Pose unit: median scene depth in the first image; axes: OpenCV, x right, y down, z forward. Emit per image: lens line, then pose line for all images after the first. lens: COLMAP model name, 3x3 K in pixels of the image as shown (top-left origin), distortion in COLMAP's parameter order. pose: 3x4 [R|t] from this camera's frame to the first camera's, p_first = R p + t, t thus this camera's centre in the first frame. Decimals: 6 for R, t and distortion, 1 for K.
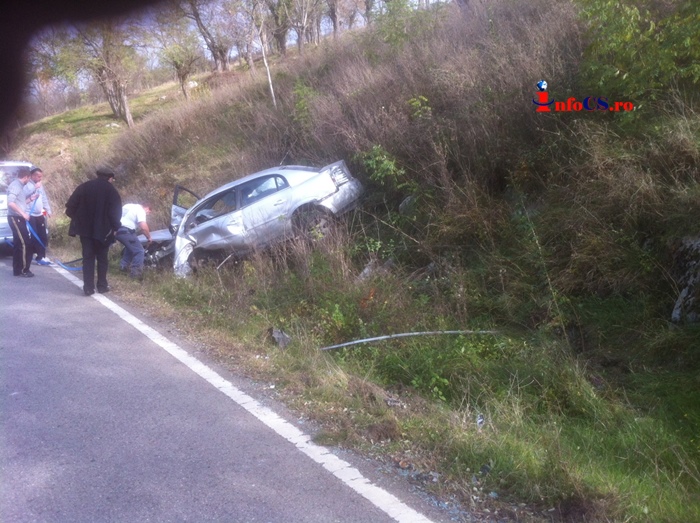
lens RADIAL K [[717.4, 0, 350.2], [0, 717.4, 260.7], [0, 0, 1]] dist [0.010978, 0.000000]
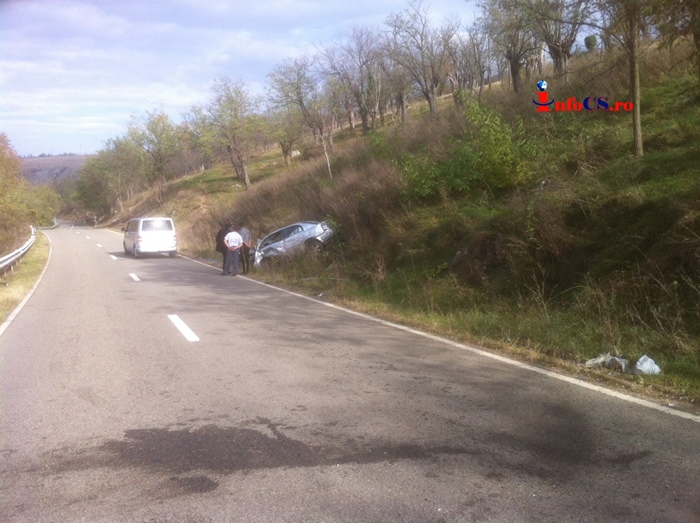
lens RADIAL K [[717.4, 0, 350.5], [0, 717.4, 261.3], [0, 0, 1]] dist [0.010978, 0.000000]
pose [[0.986781, 0.014239, -0.161431, 0.245932], [-0.023939, 0.998012, -0.058305, 0.070821], [0.160280, 0.061399, 0.985160, -0.699299]]
